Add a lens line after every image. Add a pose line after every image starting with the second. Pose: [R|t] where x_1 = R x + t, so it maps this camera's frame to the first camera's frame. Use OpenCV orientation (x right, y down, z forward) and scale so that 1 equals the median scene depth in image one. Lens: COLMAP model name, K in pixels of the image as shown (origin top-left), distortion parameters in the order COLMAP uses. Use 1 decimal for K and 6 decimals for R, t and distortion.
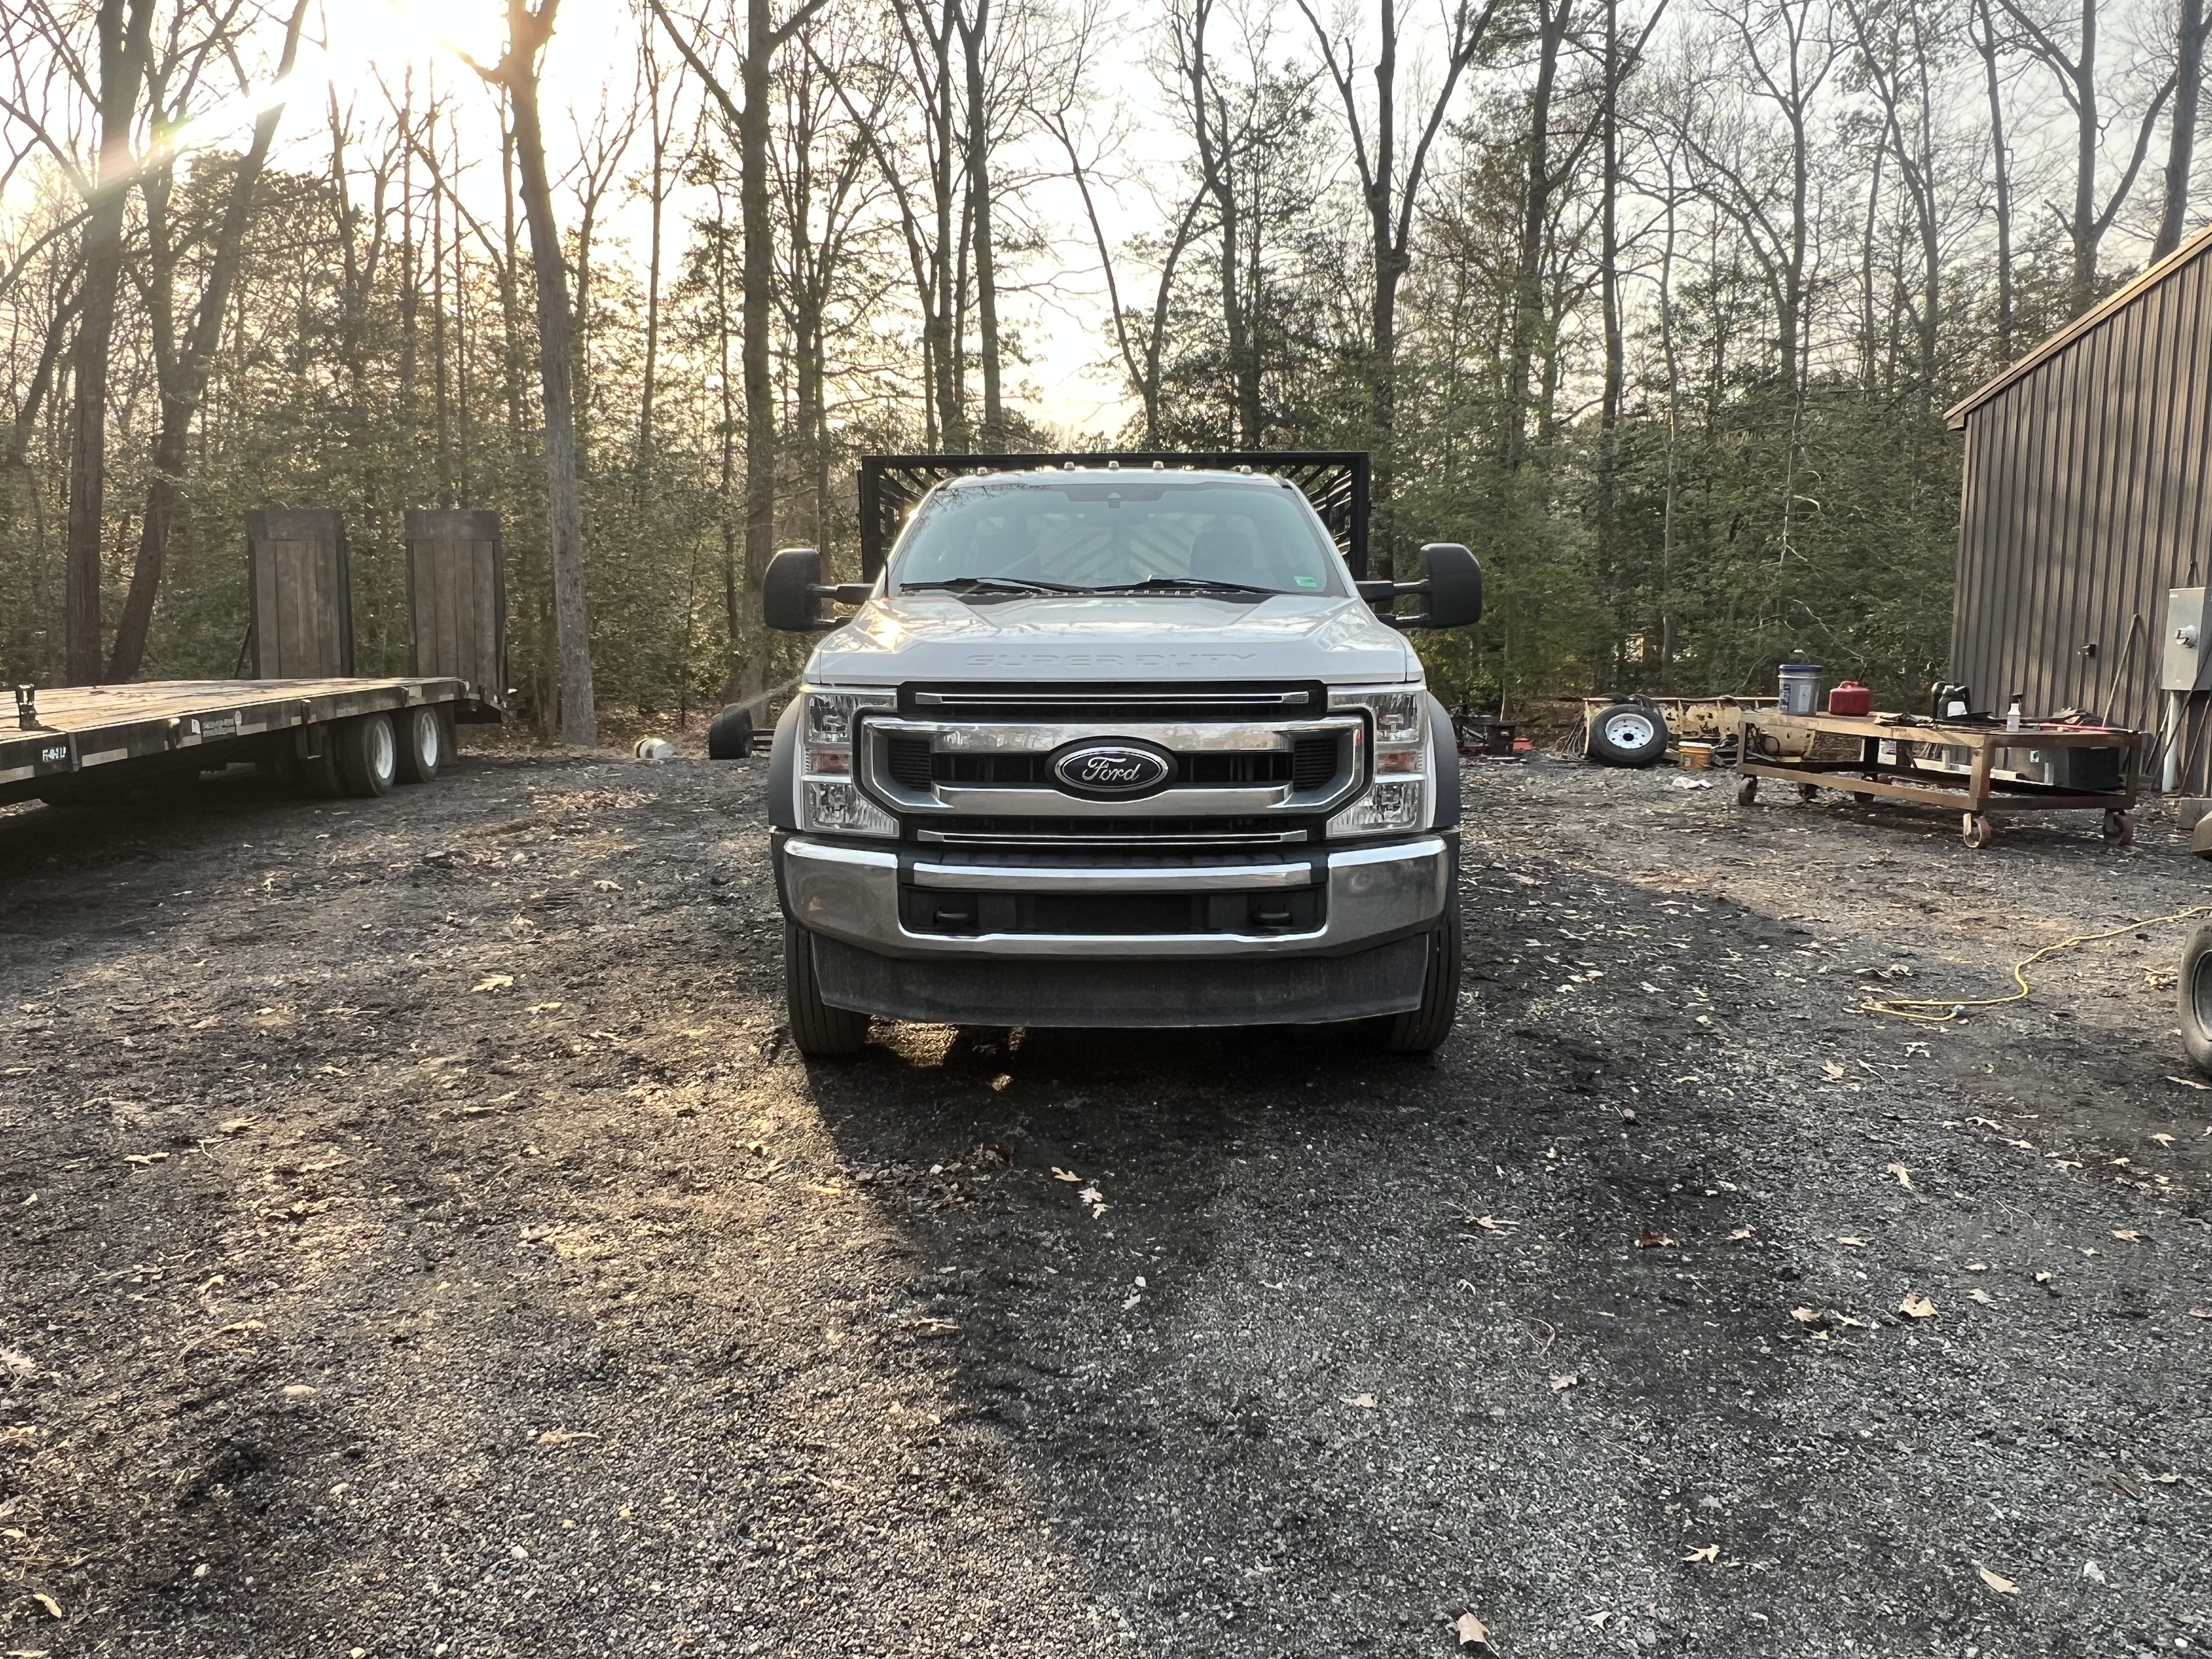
lens RADIAL K [[1528.9, 0, 1106.0], [0, 1528.9, 829.5], [0, 0, 1]] dist [-0.002269, -0.001045]
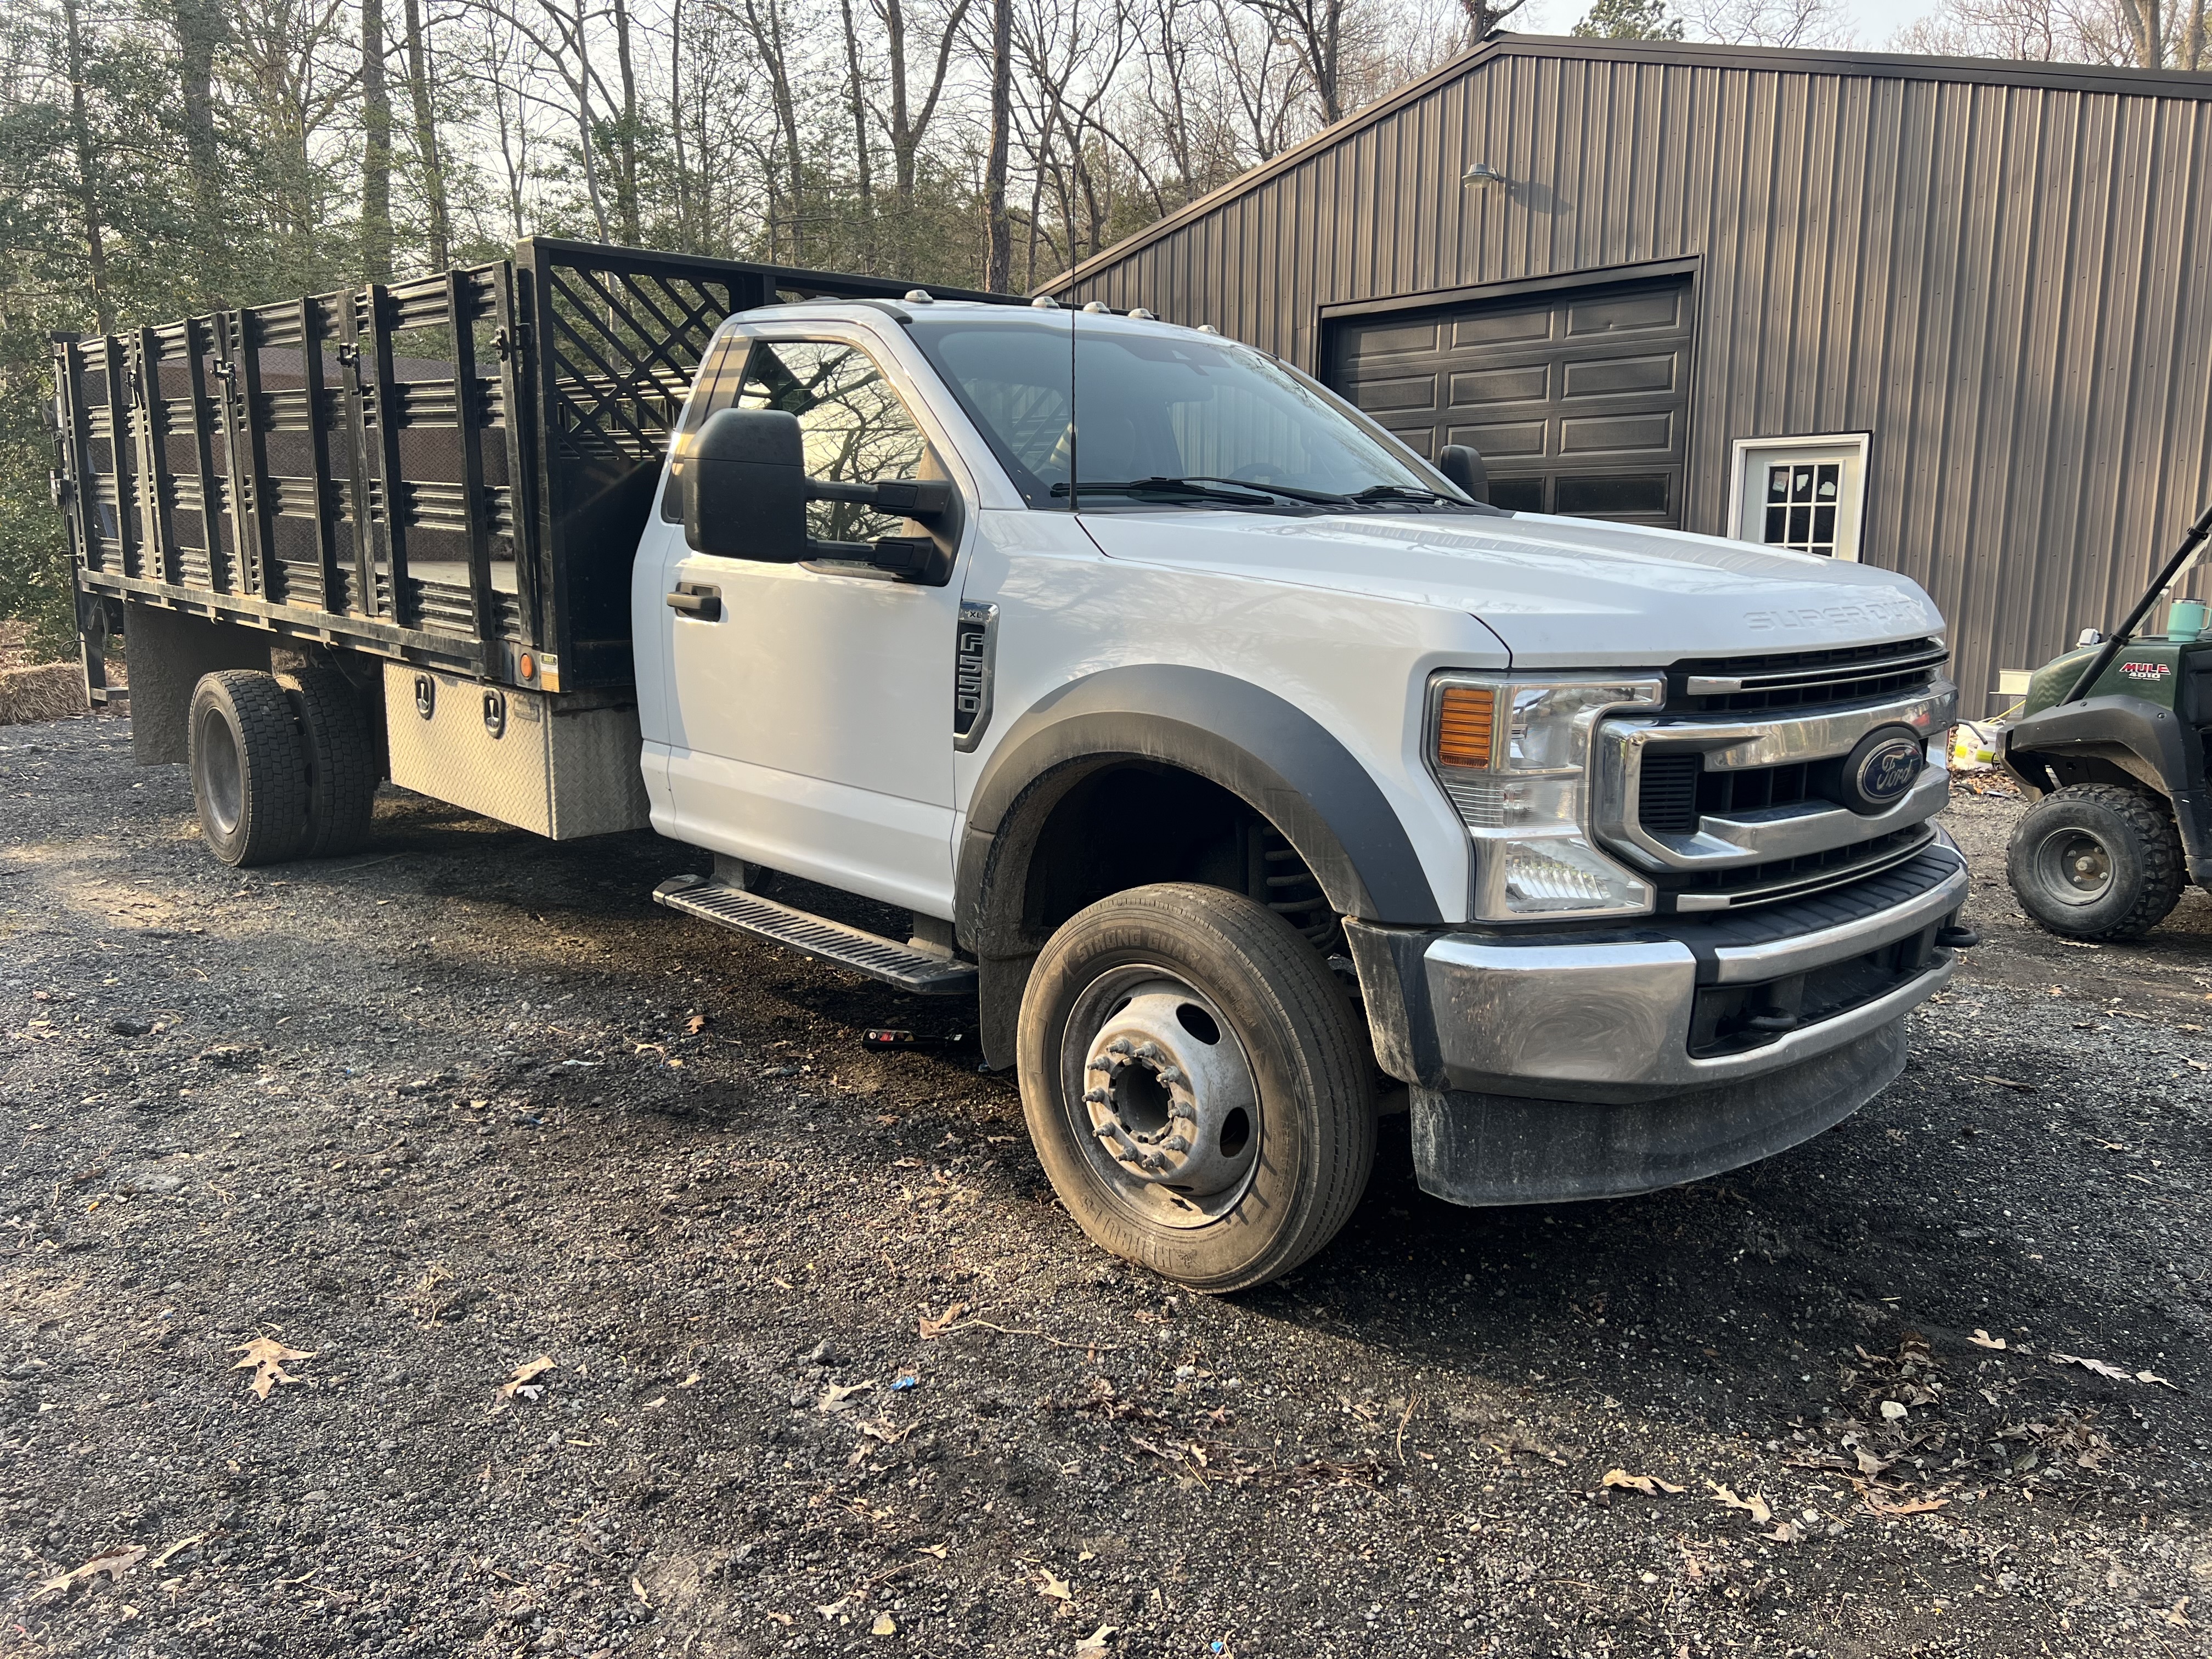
lens RADIAL K [[1660.0, 0, 1106.0], [0, 1660.0, 829.5], [0, 0, 1]] dist [0.064735, -0.069562]
pose [[0.712125, -0.125583, 0.690729, -0.763597], [0.090382, 0.992083, 0.087191, -0.108360], [-0.696210, 0.000338, 0.717838, 0.675458]]
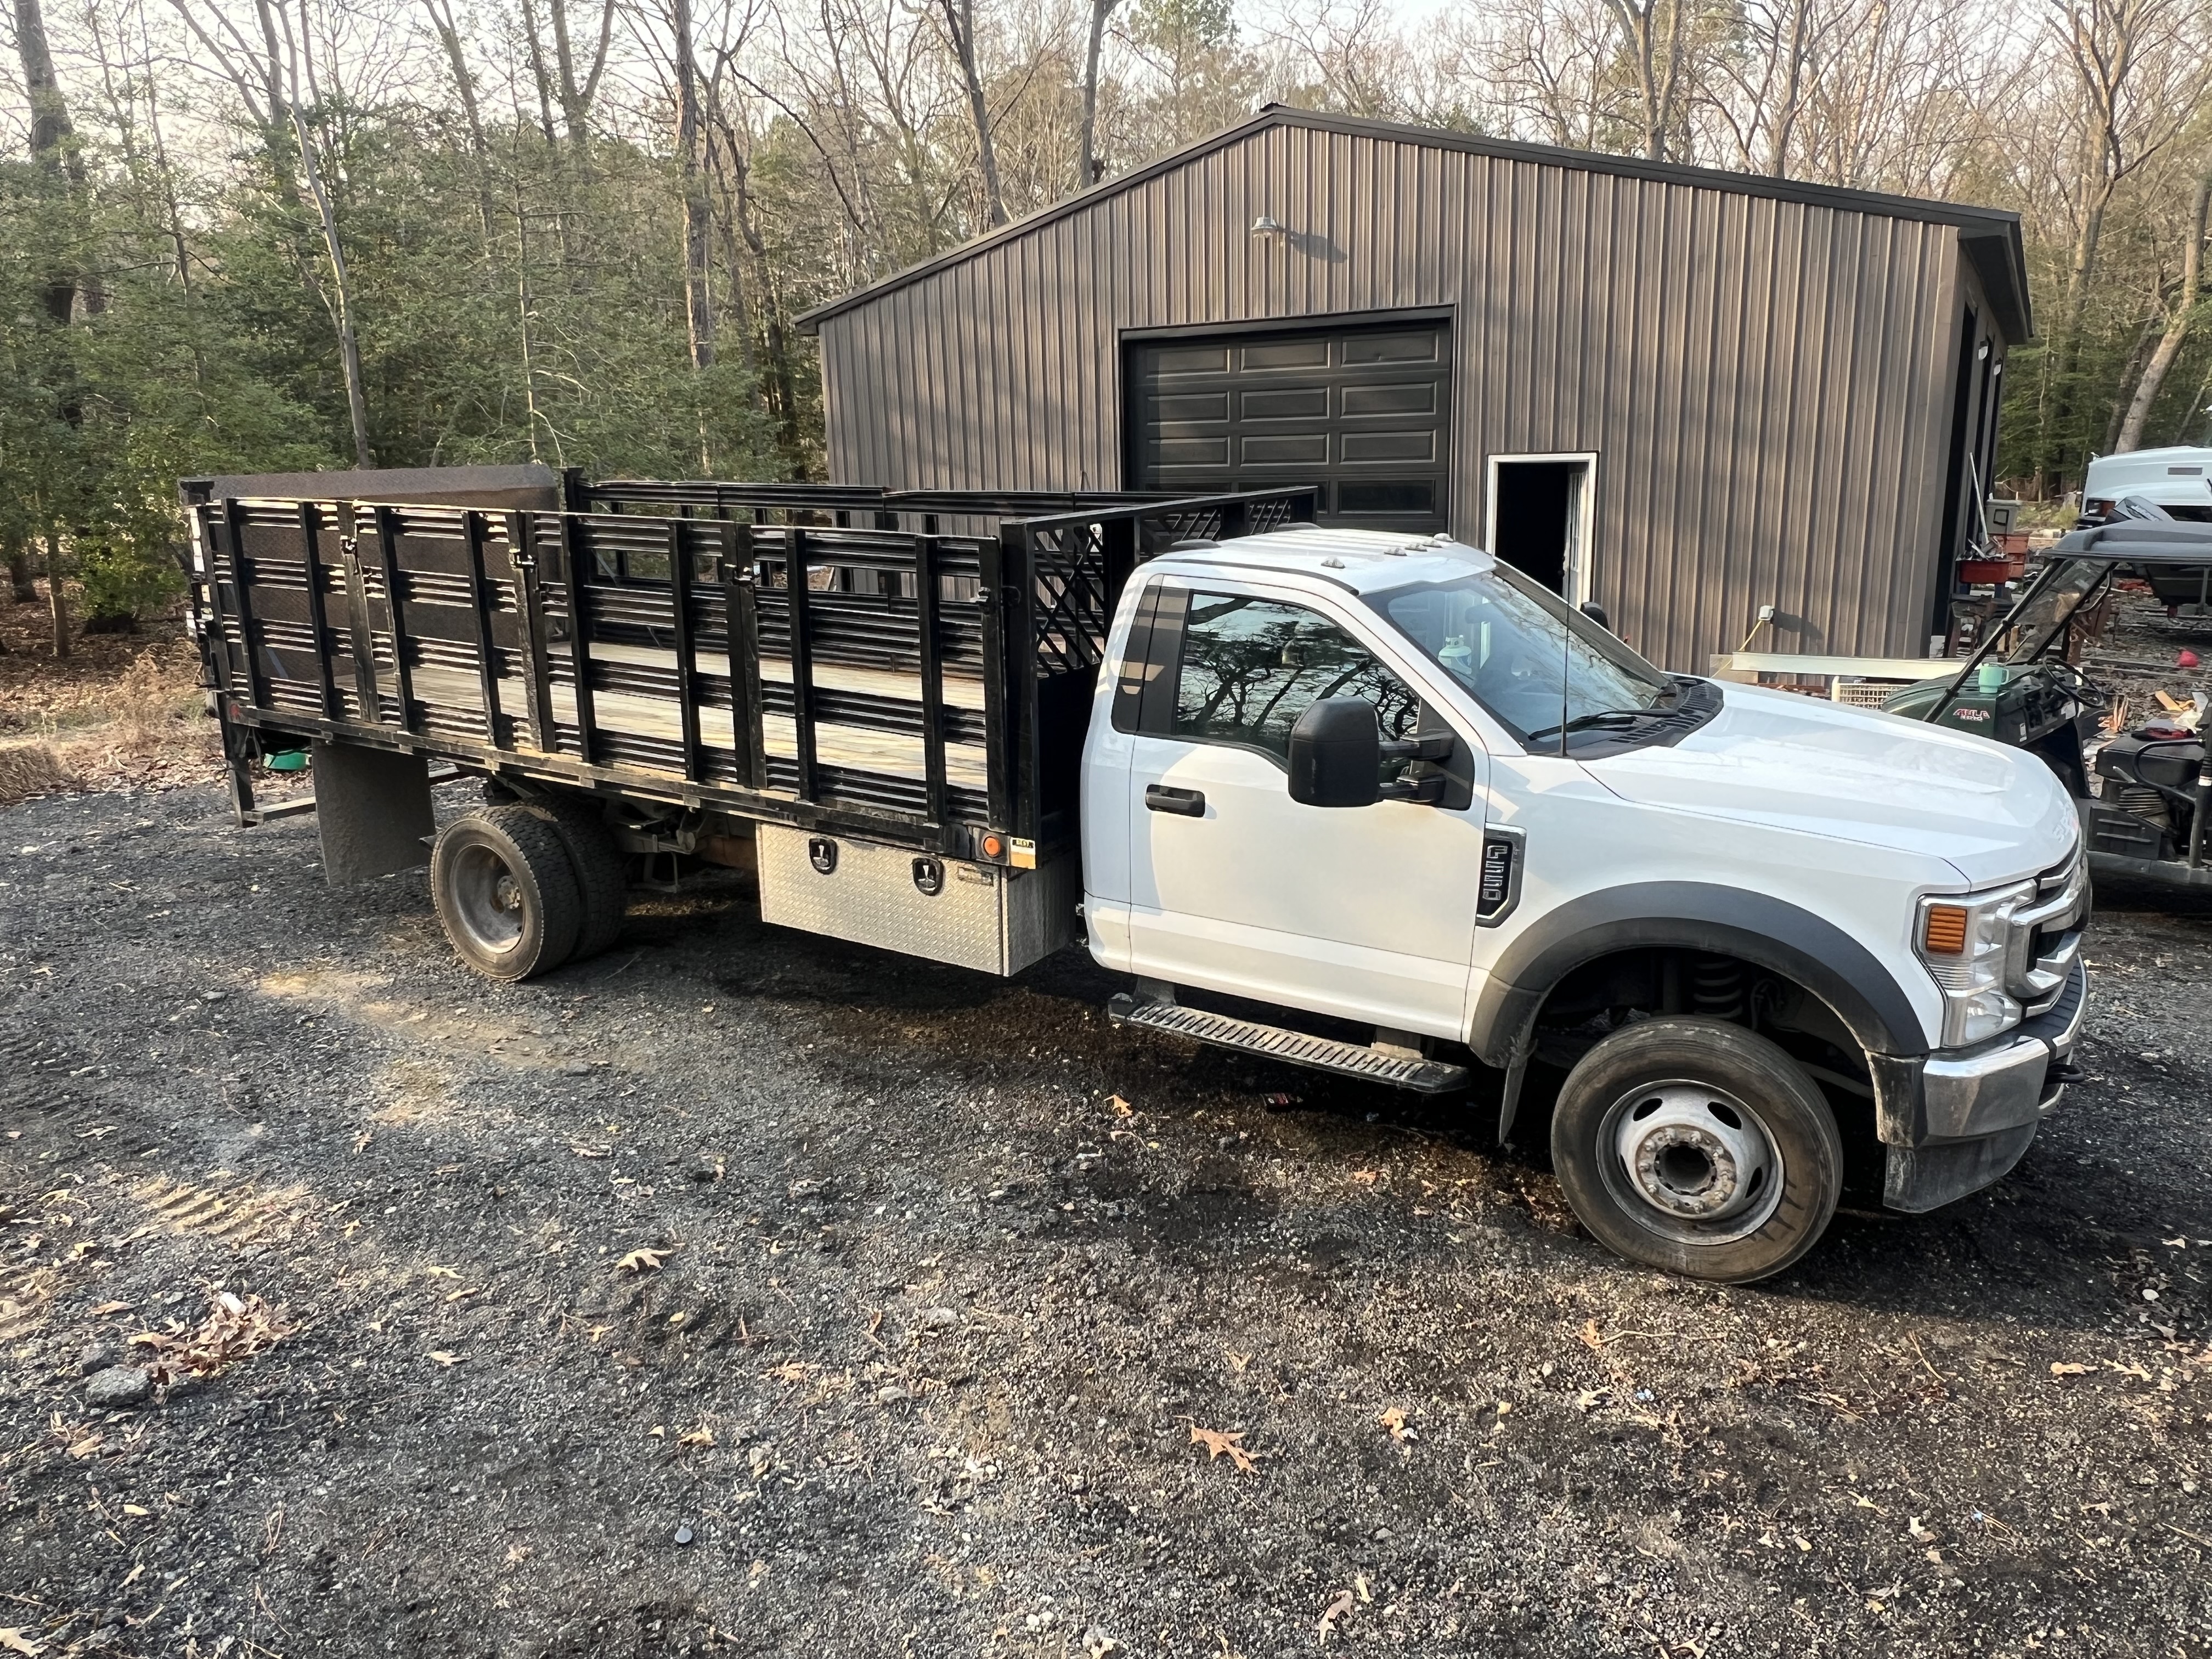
lens RADIAL K [[1528.9, 0, 1106.0], [0, 1528.9, 829.5], [0, 0, 1]] dist [-0.002269, -0.001045]
pose [[0.508475, -0.235860, 0.828144, -1.255833], [0.137570, 0.971653, 0.192266, -0.398695], [-0.850016, 0.016165, 0.526508, 0.992146]]
